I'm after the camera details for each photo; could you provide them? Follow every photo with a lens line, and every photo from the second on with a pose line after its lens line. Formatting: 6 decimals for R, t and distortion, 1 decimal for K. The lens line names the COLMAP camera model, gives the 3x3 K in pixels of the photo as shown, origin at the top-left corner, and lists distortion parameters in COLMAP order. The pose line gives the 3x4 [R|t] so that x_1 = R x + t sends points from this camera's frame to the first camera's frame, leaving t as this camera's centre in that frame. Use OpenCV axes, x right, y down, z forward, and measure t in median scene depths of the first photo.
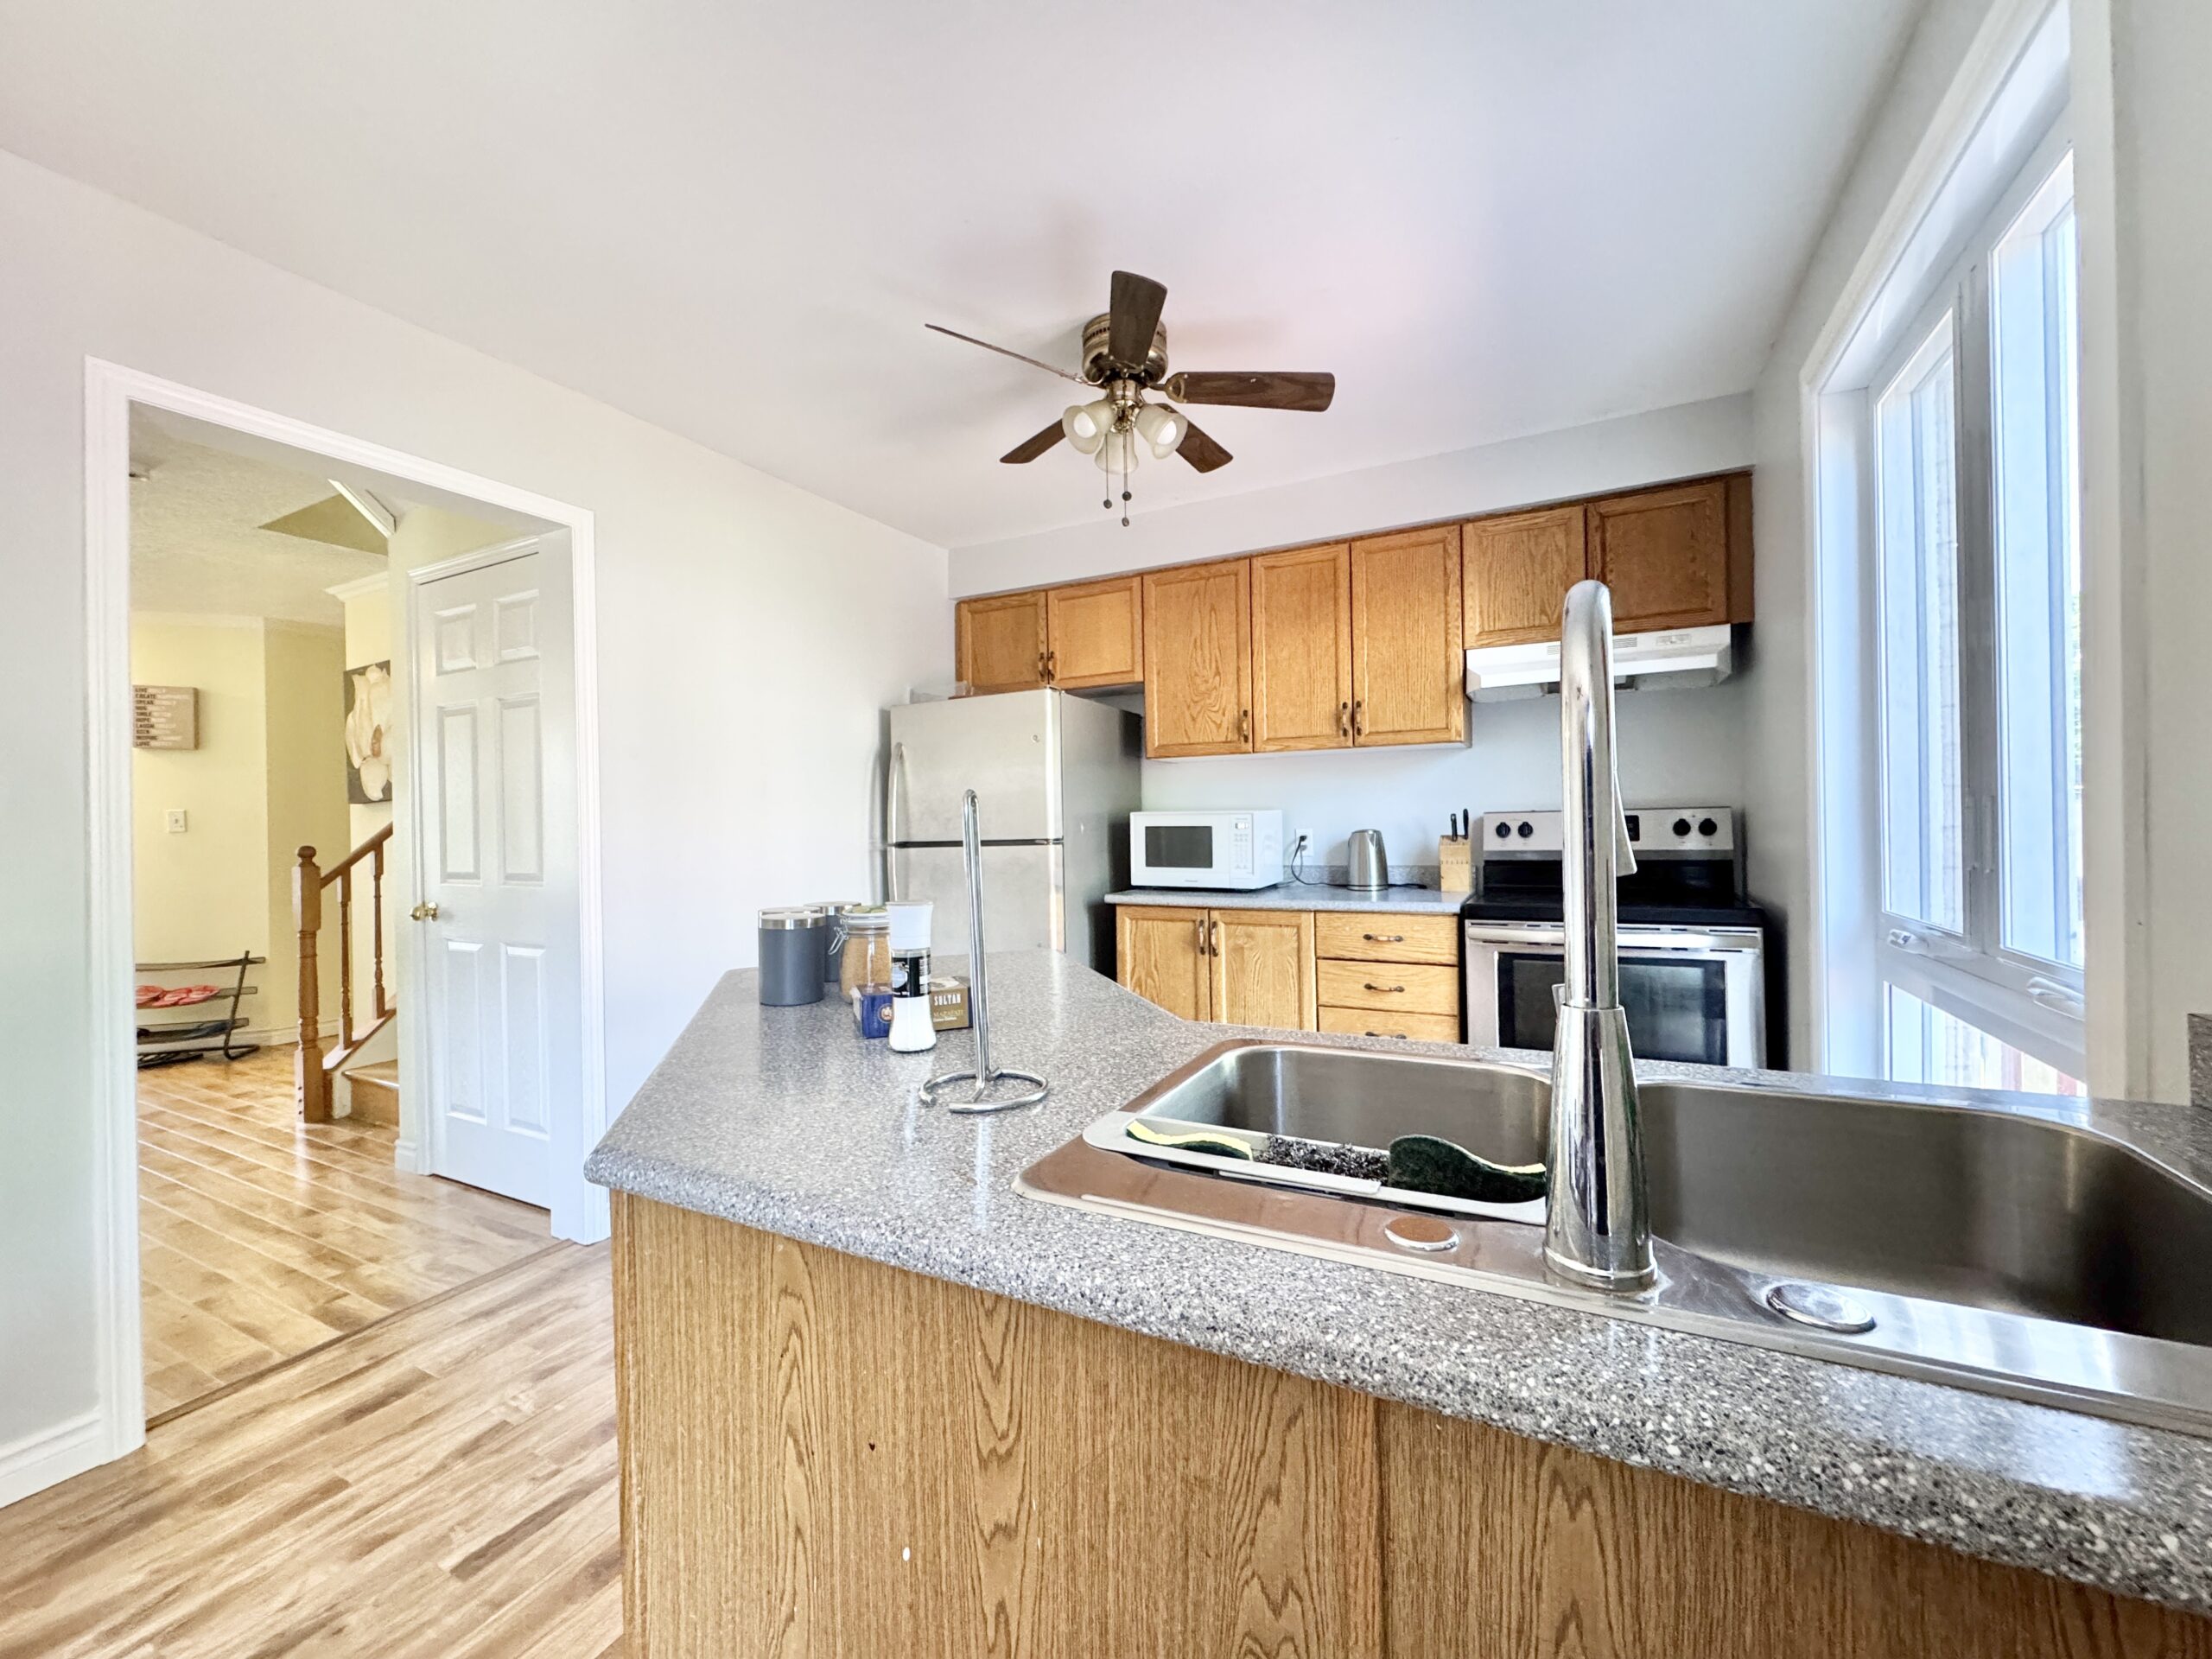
lens RADIAL K [[878.5, 0, 1105.4], [0, 878.5, 823.0], [0, 0, 1]] dist [-0.001236, 0.000822]
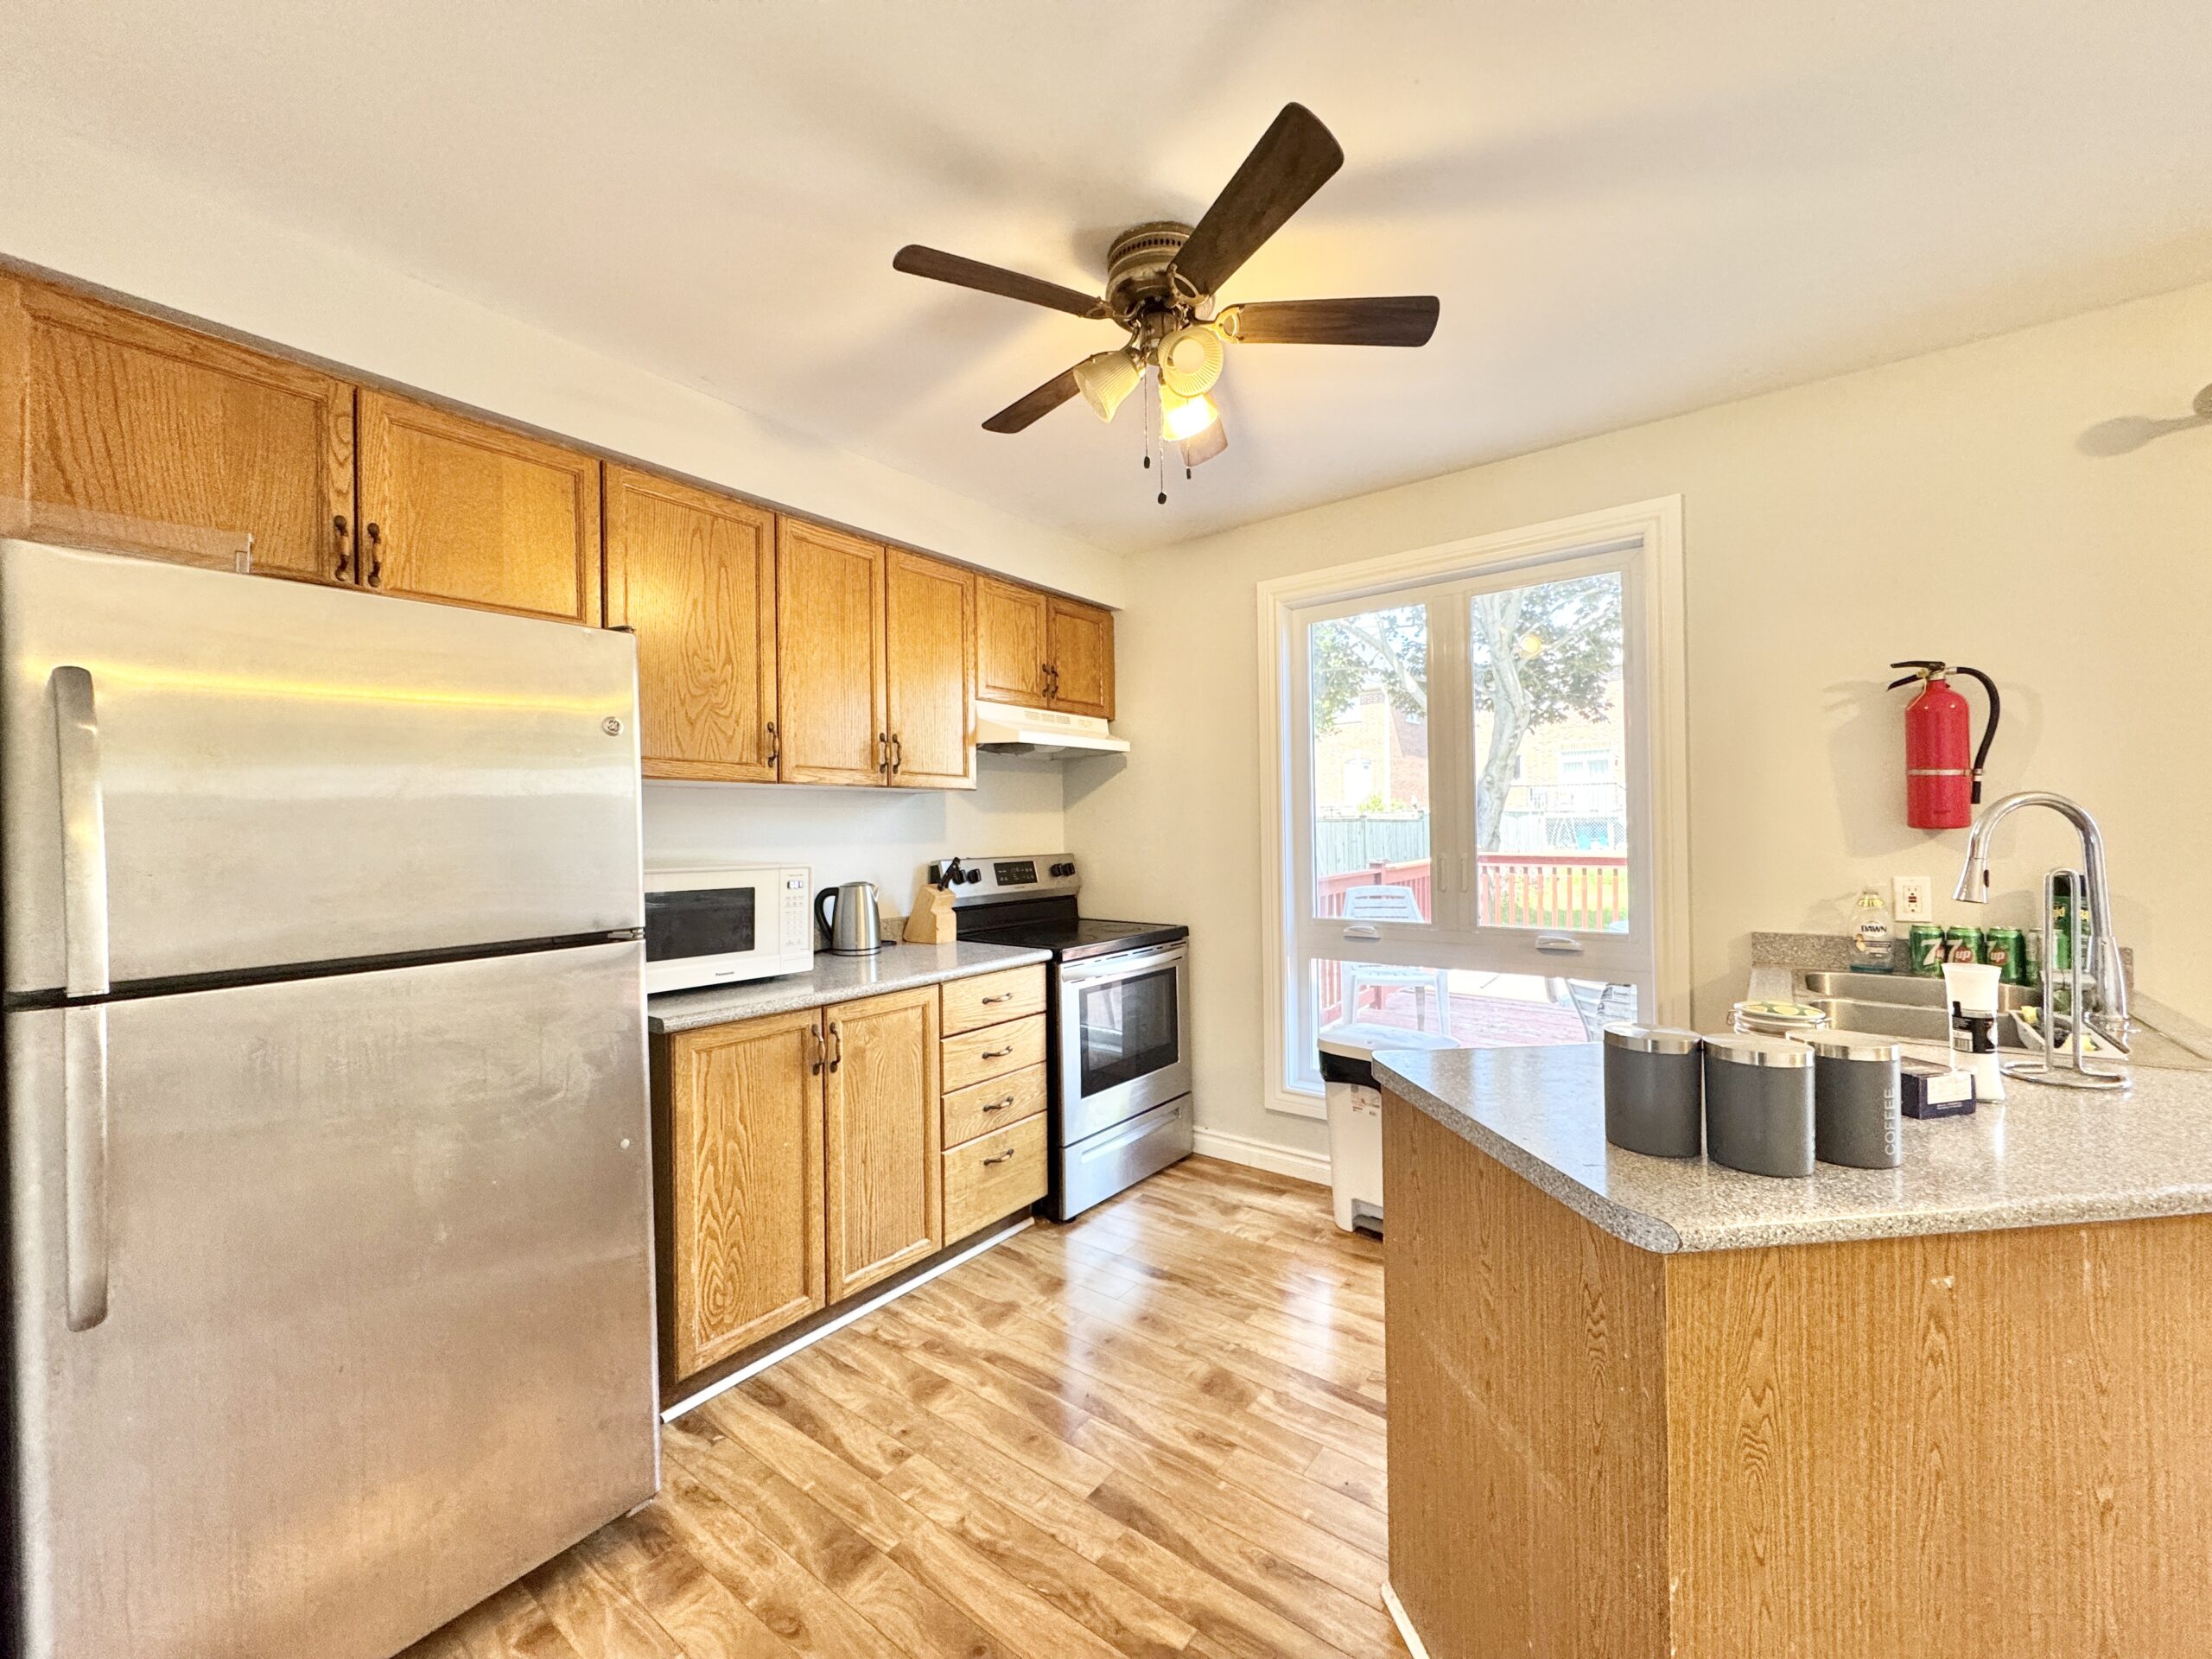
lens RADIAL K [[878.5, 0, 1101.2], [0, 878.5, 834.3], [0, 0, 1]] dist [-0.001236, 0.000822]
pose [[0.184762, 0.009043, 0.982742, -0.523031], [0.008948, 0.999901, -0.010883, -0.029353], [-0.982743, 0.010804, 0.184663, 0.645798]]
